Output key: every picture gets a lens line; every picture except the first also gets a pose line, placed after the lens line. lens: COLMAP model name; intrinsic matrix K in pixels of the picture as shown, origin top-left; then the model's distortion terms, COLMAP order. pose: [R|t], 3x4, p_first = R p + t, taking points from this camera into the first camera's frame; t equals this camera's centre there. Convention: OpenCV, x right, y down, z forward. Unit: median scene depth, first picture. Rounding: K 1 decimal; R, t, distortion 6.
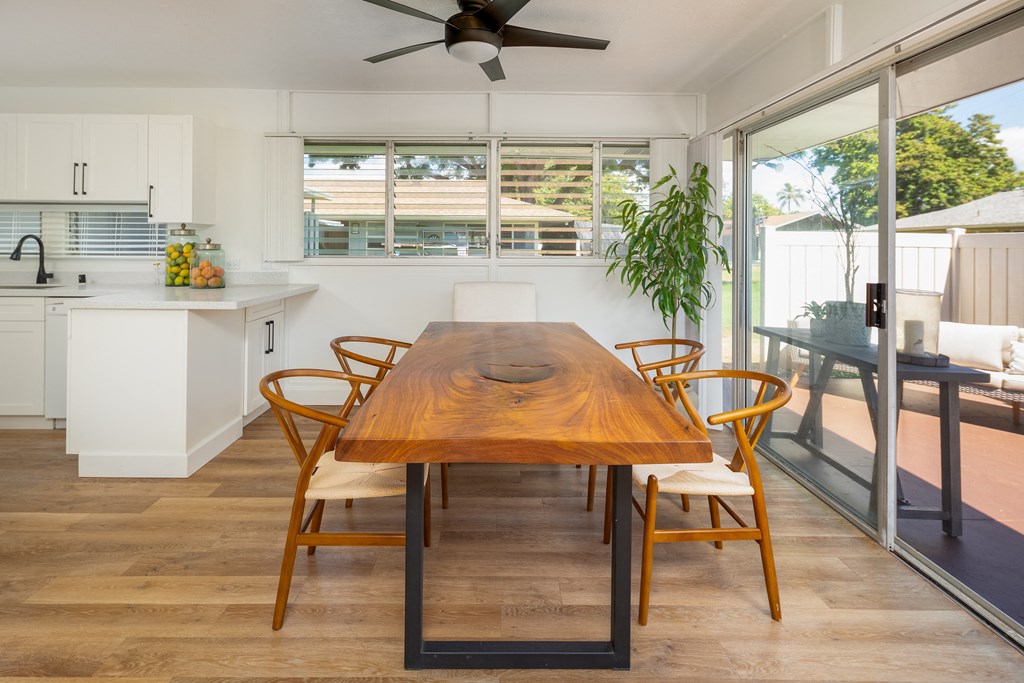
lens RADIAL K [[536.9, 0, 508.4], [0, 536.9, 247.2], [0, 0, 1]] dist [-0.002040, 0.000006]
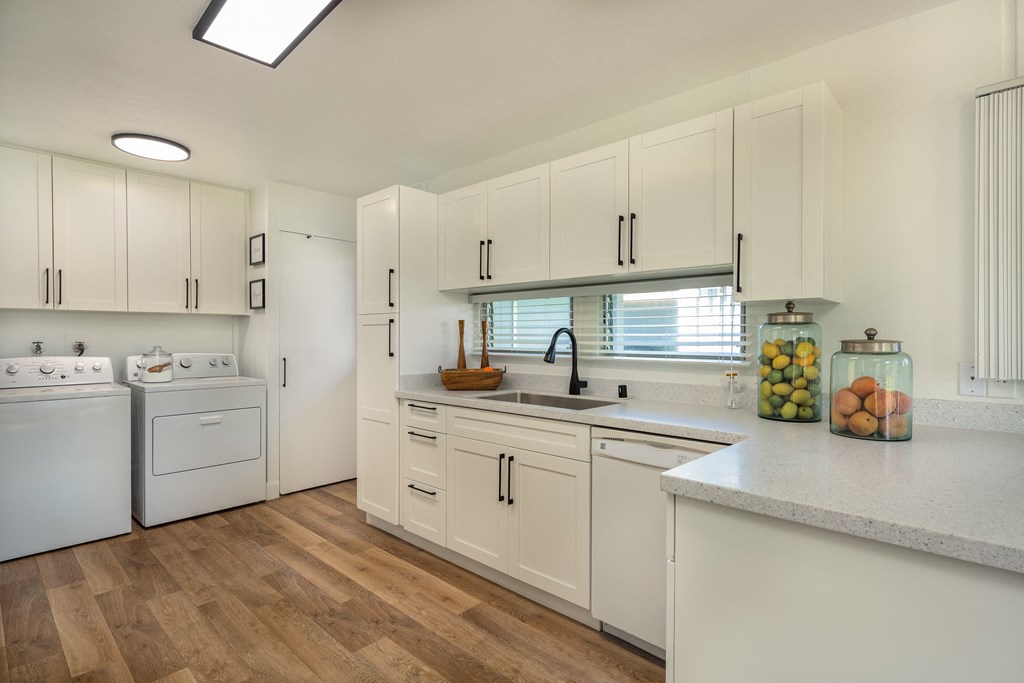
lens RADIAL K [[490.7, 0, 512.0], [0, 490.7, 341.5], [0, 0, 1]] dist [-0.002157, -0.000244]
pose [[0.722916, 0.002457, -0.690932, -0.467307], [-0.000605, 0.999996, 0.002922, -0.006135], [0.690936, -0.001695, 0.722914, 0.454913]]
